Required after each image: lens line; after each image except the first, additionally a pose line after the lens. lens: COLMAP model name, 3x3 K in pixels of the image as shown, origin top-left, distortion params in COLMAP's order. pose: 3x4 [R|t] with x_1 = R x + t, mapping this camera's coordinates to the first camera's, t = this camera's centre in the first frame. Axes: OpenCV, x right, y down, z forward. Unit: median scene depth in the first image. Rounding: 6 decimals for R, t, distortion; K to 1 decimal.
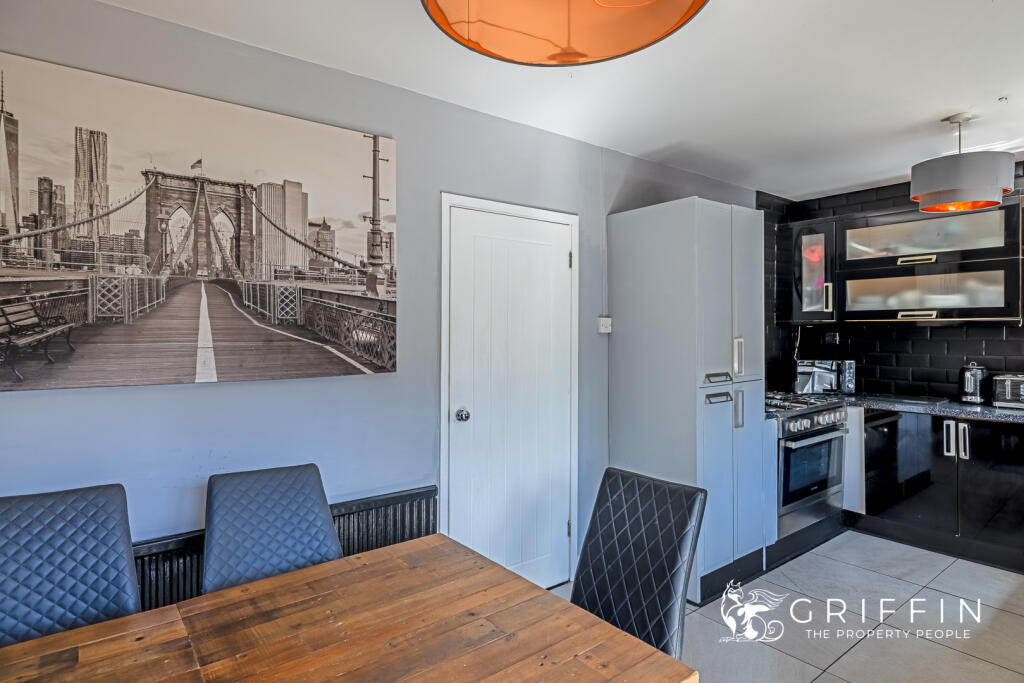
lens RADIAL K [[560.3, 0, 519.3], [0, 560.3, 333.7], [0, 0, 1]] dist [-0.013007, 0.000974]
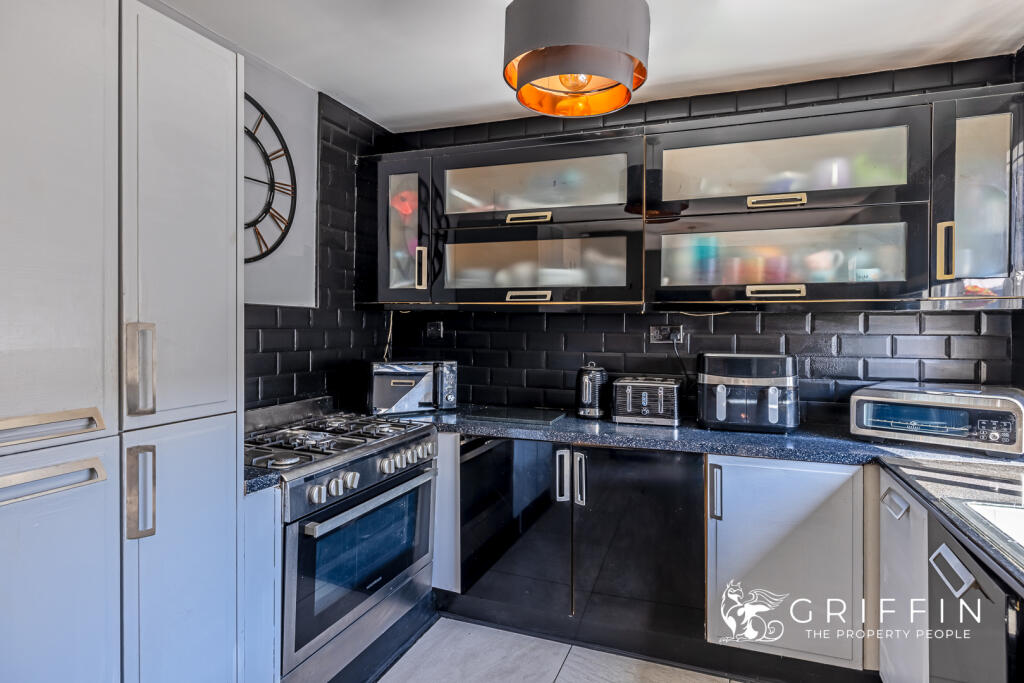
lens RADIAL K [[560.3, 0, 510.6], [0, 560.3, 336.5], [0, 0, 1]] dist [-0.013007, 0.000974]
pose [[0.858972, 0.000637, 0.512022, 0.329730], [-0.007626, 0.999904, 0.011549, 0.009439], [-0.511965, -0.013825, 0.858895, 0.400373]]
